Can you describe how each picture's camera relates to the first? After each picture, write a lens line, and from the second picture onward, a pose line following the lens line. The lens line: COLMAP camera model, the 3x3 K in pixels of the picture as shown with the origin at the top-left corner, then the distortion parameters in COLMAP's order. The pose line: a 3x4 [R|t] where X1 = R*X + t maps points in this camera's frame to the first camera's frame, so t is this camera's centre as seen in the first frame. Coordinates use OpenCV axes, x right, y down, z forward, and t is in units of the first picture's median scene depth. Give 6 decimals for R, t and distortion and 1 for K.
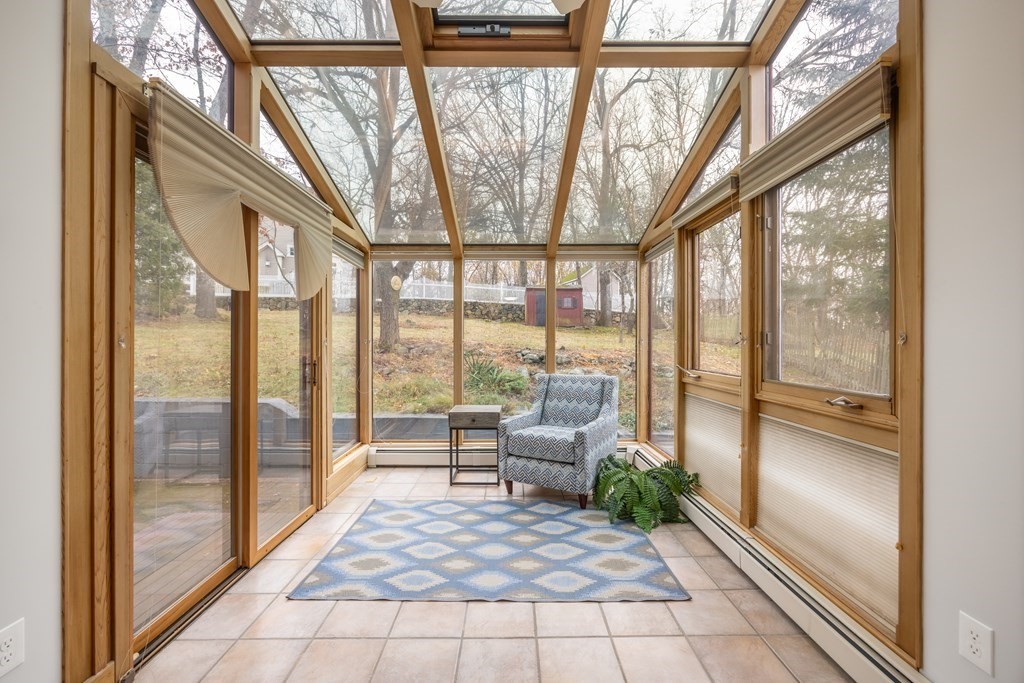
lens RADIAL K [[388.3, 0, 519.6], [0, 388.3, 340.3], [0, 0, 1]] dist [-0.001435, -0.000026]
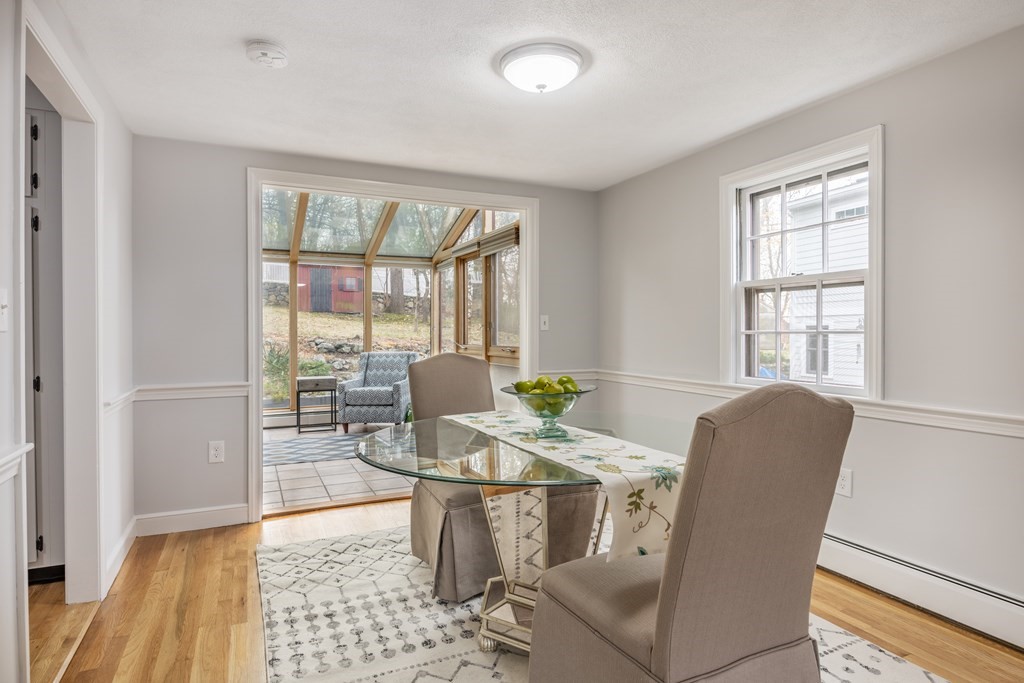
lens RADIAL K [[543.3, 0, 504.1], [0, 543.3, 341.9], [0, 0, 1]] dist [-0.011202, 0.001340]
pose [[0.912055, -0.009221, 0.409964, -0.286320], [0.001045, 0.999796, 0.020165, 0.015115], [-0.410066, -0.017963, 0.911879, -0.979906]]
